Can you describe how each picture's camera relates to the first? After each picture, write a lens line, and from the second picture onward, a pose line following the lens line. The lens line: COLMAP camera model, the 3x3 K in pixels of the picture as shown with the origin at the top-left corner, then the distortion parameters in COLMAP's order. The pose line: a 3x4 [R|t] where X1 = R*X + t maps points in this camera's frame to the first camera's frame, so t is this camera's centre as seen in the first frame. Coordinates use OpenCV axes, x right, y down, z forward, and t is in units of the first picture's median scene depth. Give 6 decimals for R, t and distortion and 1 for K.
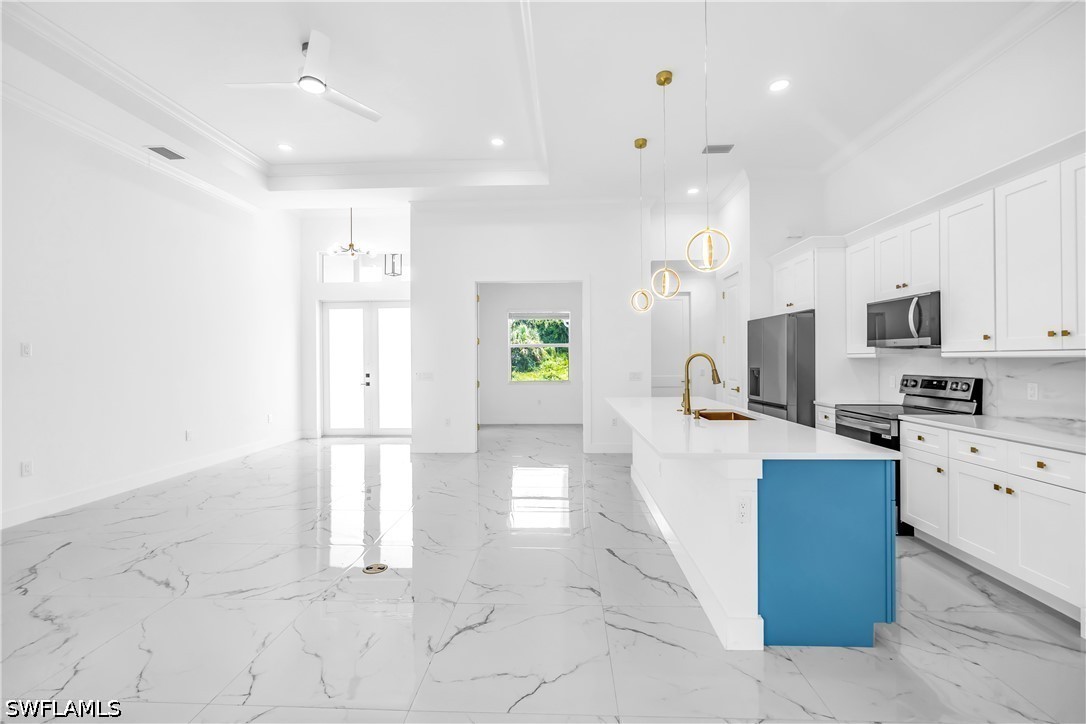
lens RADIAL K [[489.9, 0, 542.5], [0, 489.9, 354.9], [0, 0, 1]] dist [-0.002106, 0.001172]
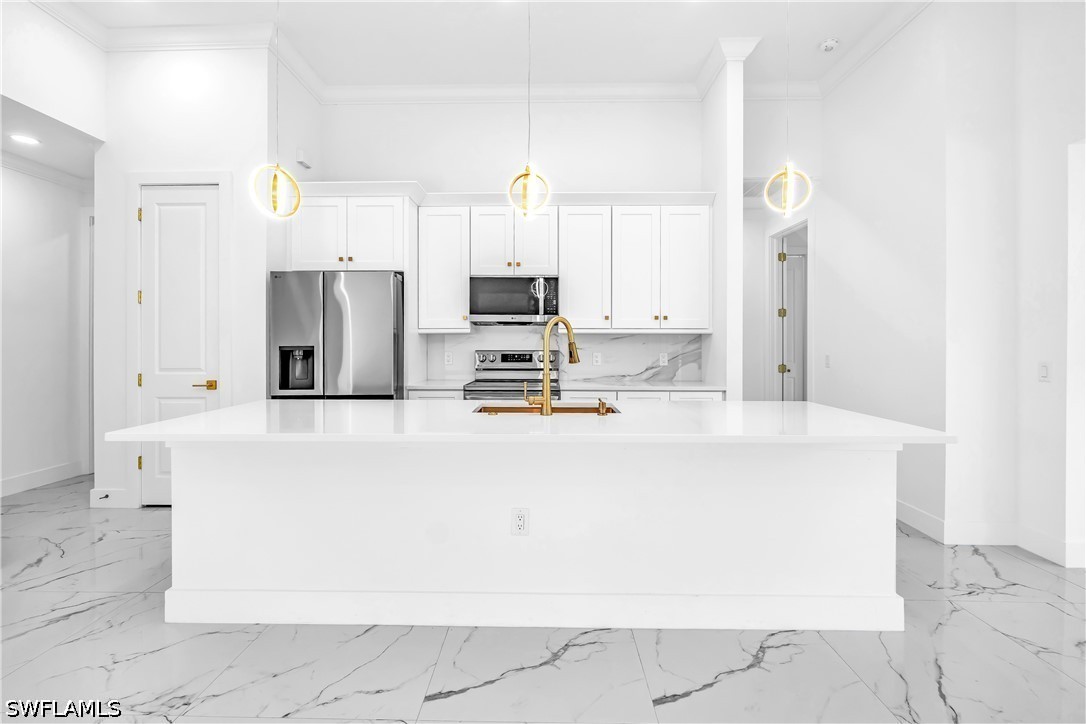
lens RADIAL K [[489.9, 0, 536.0], [0, 489.9, 340.8], [0, 0, 1]] dist [-0.002106, 0.001172]
pose [[-0.019845, 0.007214, 0.999777, -0.347980], [-0.009472, 0.999928, -0.007403, 0.032105], [-0.999758, -0.009616, -0.019775, 1.069661]]
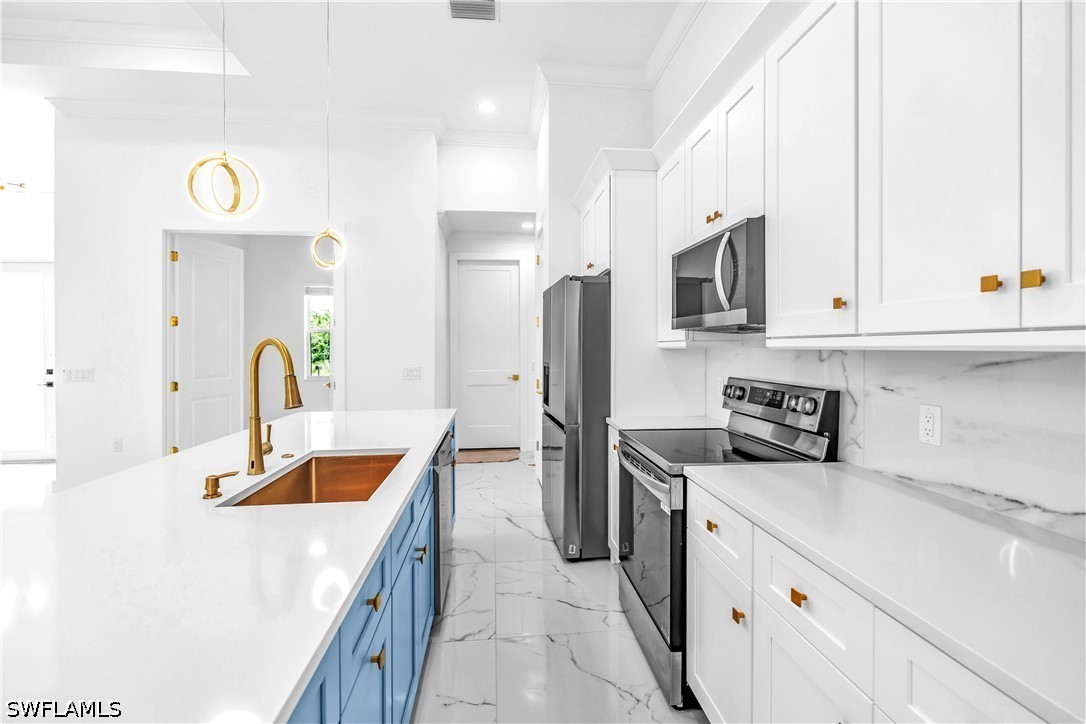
lens RADIAL K [[489.9, 0, 543.1], [0, 489.9, 346.4], [0, 0, 1]] dist [-0.002106, 0.001172]
pose [[0.989758, 0.001885, 0.142746, 0.514725], [-0.002899, 0.999972, 0.006897, -0.000127], [-0.142729, -0.007241, 0.989735, 0.533615]]
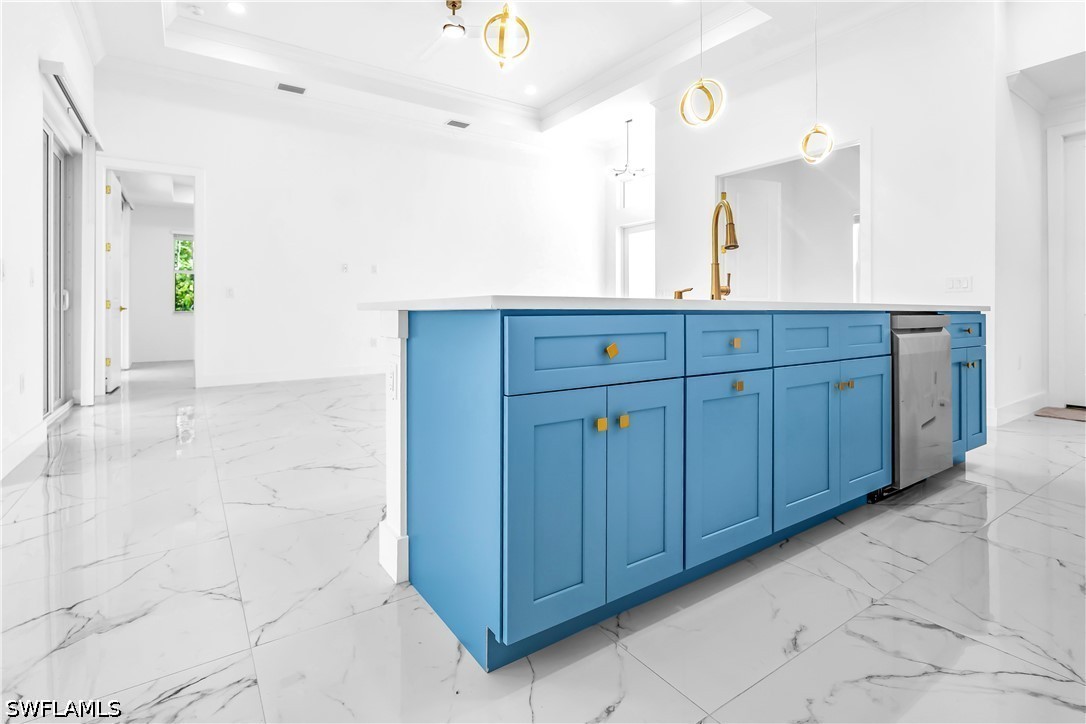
lens RADIAL K [[517.8, 0, 522.0], [0, 517.8, 308.0], [0, 0, 1]] dist [-0.001829, -0.000790]
pose [[0.589006, 0.002627, -0.808124, 0.706379], [0.002006, 0.999987, 0.004713, 0.127178], [0.808126, -0.004397, 0.588993, 0.435167]]
